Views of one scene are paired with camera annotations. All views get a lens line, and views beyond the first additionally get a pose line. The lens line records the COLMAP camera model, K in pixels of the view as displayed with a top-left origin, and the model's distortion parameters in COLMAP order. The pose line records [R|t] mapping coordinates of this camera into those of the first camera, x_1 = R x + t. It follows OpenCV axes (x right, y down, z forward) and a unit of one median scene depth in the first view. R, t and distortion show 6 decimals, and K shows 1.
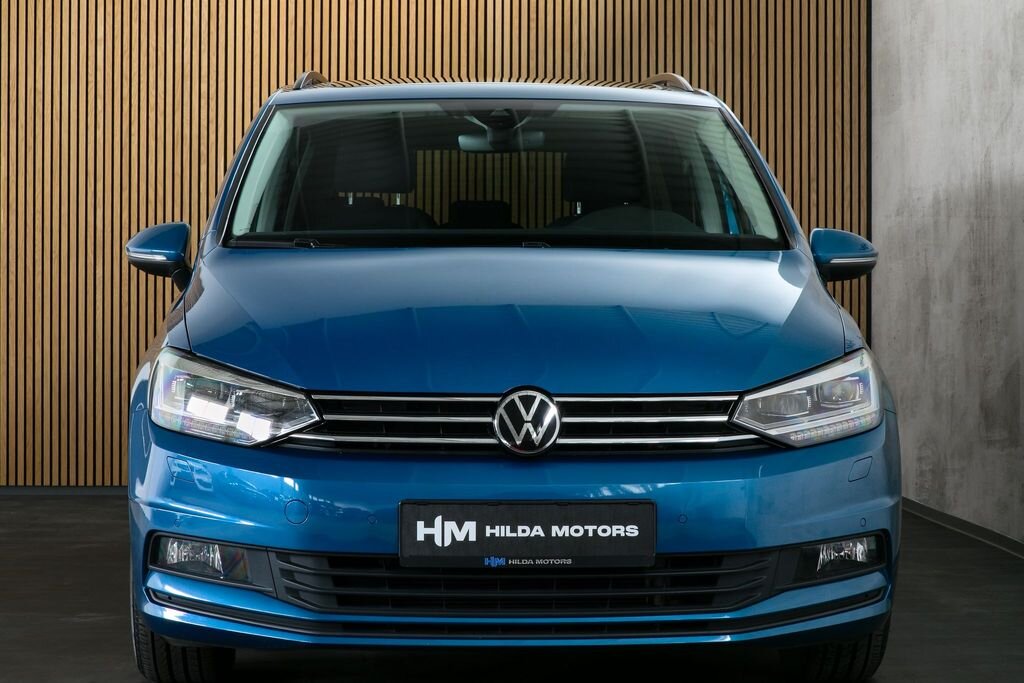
lens RADIAL K [[2272.8, 0, 506.0], [0, 2272.8, 339.7], [0, 0, 1]] dist [-0.168641, 0.000000]
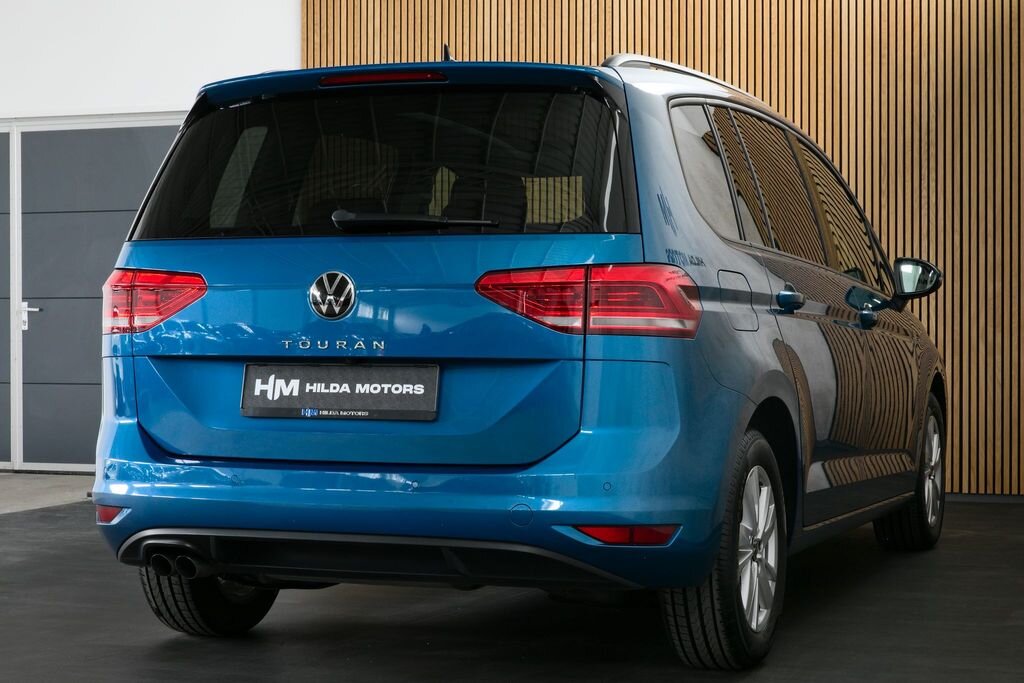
lens RADIAL K [[1978.6, 0, 545.8], [0, 1978.6, 341.8], [0, 0, 1]] dist [0.001198, 0.000000]
pose [[0.920275, 0.001437, -0.391271, 0.516348], [-0.005714, 0.999936, -0.009767, 0.069361], [0.391231, 0.011225, 0.920224, 0.084564]]
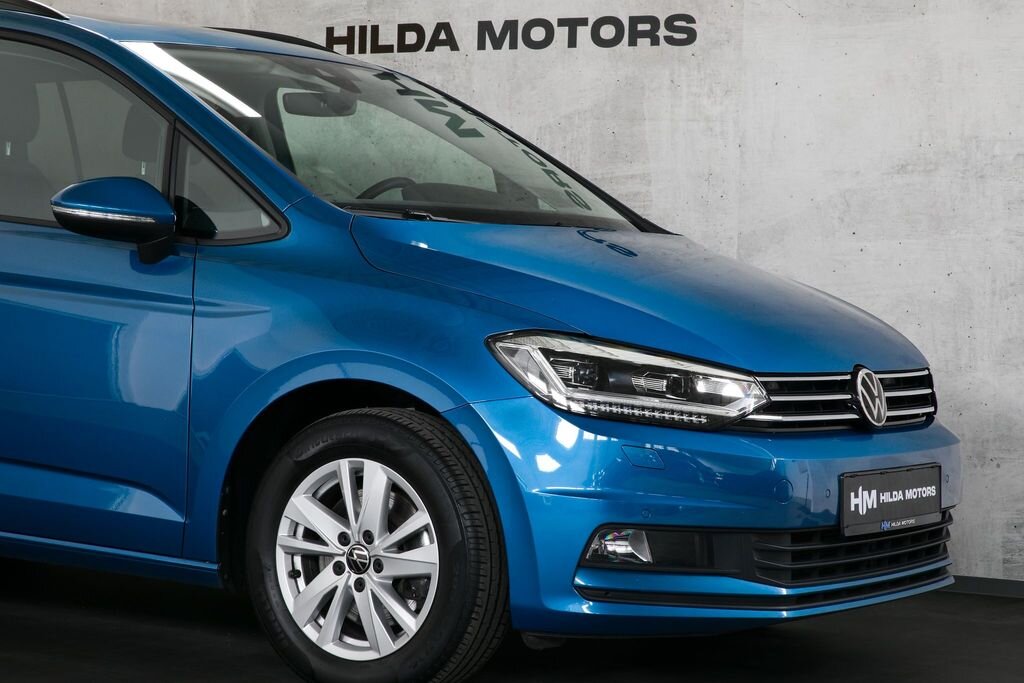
lens RADIAL K [[2614.8, 0, 510.4], [0, 2614.8, 338.4], [0, 0, 1]] dist [-0.040969, 0.000000]
pose [[0.574271, -0.007896, 0.818627, -1.135312], [-0.007998, 0.999852, 0.015255, -0.010114], [-0.818626, -0.015308, 0.574122, 0.424677]]
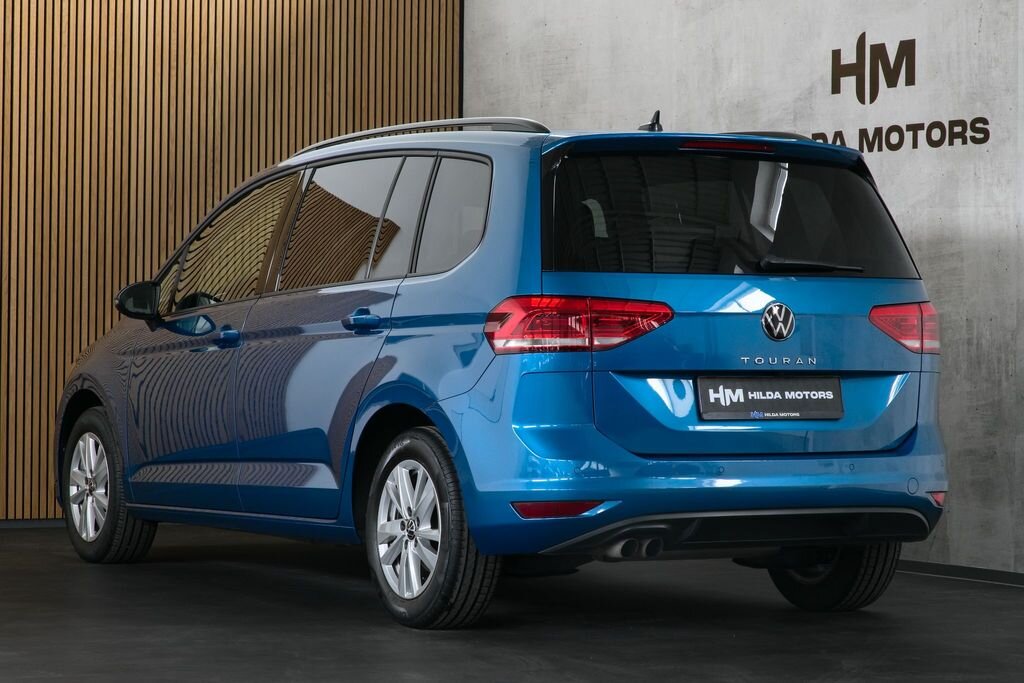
lens RADIAL K [[2920.6, 0, 510.8], [0, 2920.6, 341.5], [0, 0, 1]] dist [0.048170, 0.000000]
pose [[0.897727, 0.007578, 0.440488, -0.994359], [-0.000692, 0.999875, -0.015792, 0.015295], [-0.440552, 0.013872, 0.897620, -0.622386]]
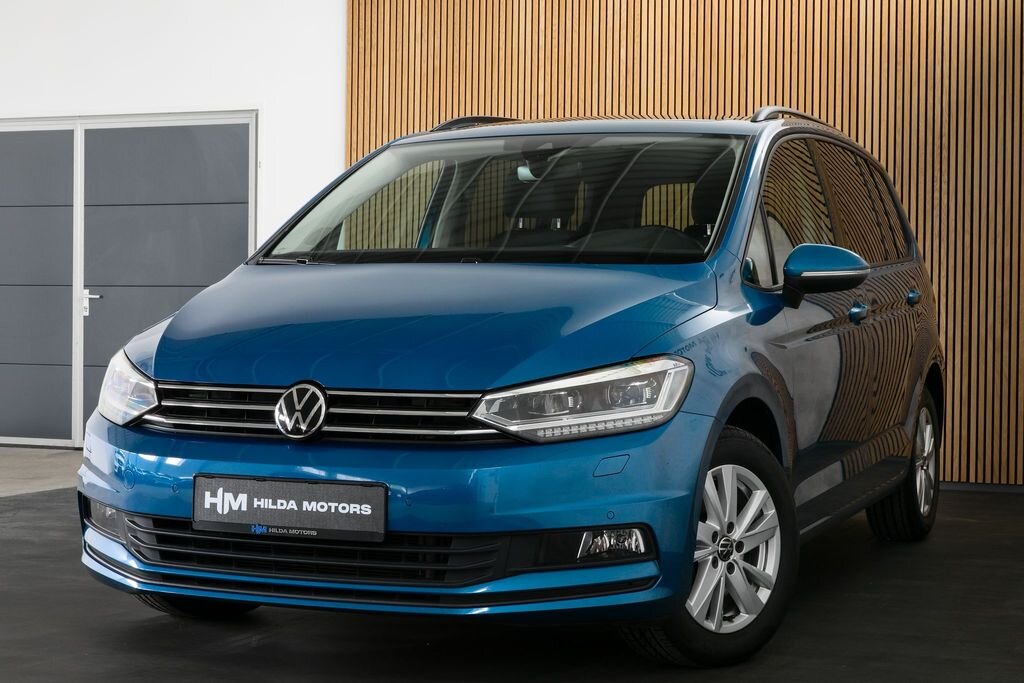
lens RADIAL K [[1858.2, 0, 514.3], [0, 1858.2, 337.4], [0, 0, 1]] dist [-0.003305, 0.000000]
pose [[0.905614, 0.014059, -0.423869, 0.518684], [-0.015664, 0.999877, -0.000302, -0.003166], [0.423813, 0.006913, 0.905723, 0.184304]]
